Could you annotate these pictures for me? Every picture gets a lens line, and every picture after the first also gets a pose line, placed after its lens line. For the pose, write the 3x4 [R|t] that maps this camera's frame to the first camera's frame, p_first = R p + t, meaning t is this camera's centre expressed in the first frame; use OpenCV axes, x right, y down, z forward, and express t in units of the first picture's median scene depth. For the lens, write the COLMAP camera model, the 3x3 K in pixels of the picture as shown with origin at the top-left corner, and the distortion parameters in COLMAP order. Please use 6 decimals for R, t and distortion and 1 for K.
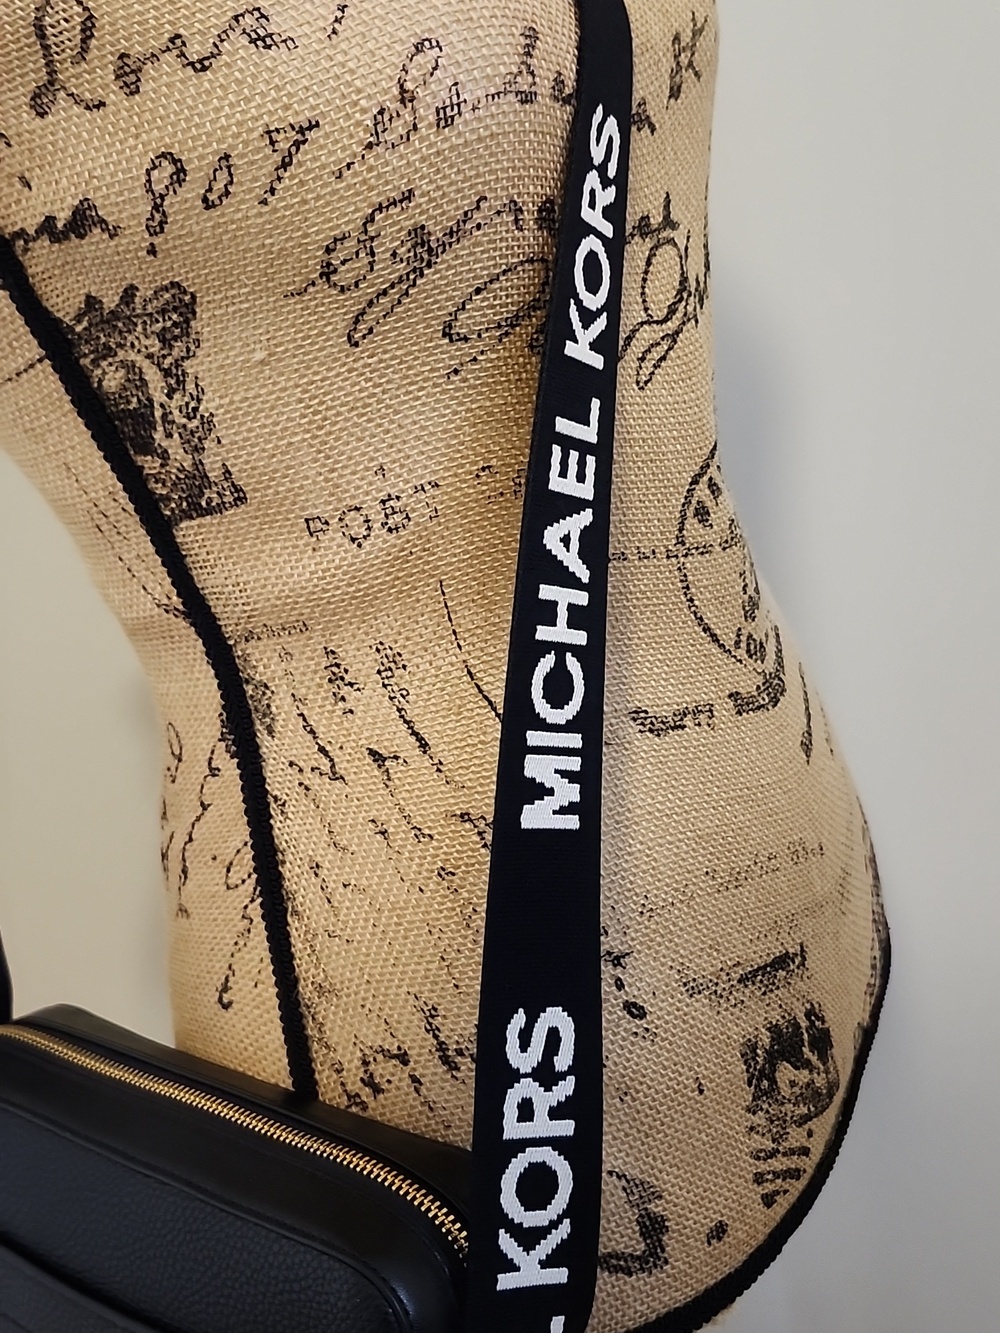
lens RADIAL K [[889.1, 0, 498.6], [0, 889.1, 659.7], [0, 0, 1]] dist [0.001898, -0.003329]
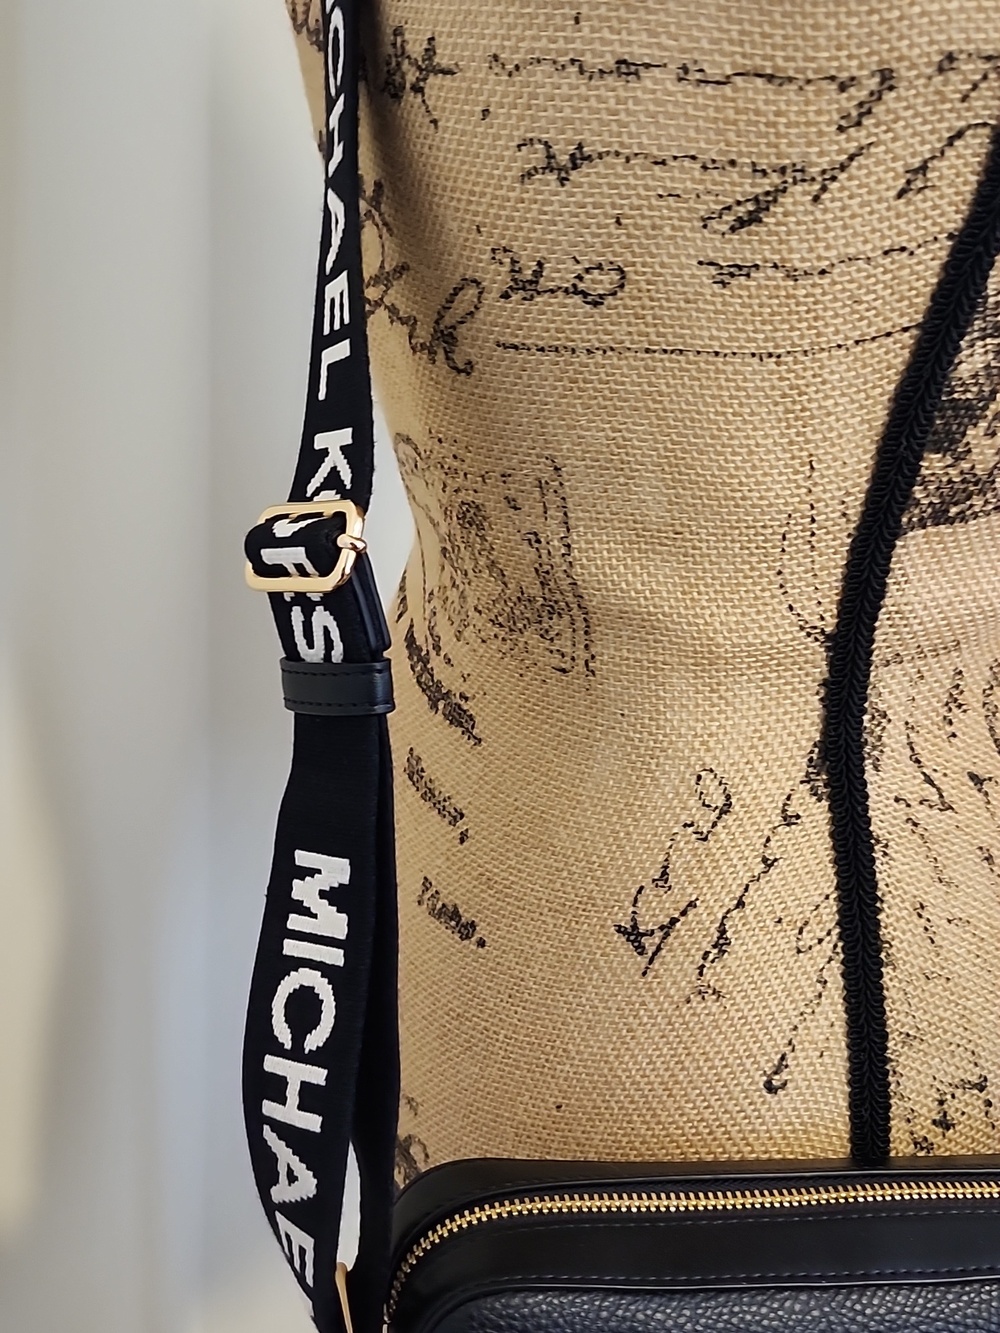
lens RADIAL K [[889.1, 0, 499.2], [0, 889.1, 673.7], [0, 0, 1]] dist [0.001898, -0.003329]
pose [[0.862482, -0.050362, 0.503576, -1.000905], [0.039662, 0.998702, 0.031950, -0.052697], [-0.504532, -0.007584, 0.863360, 0.416409]]
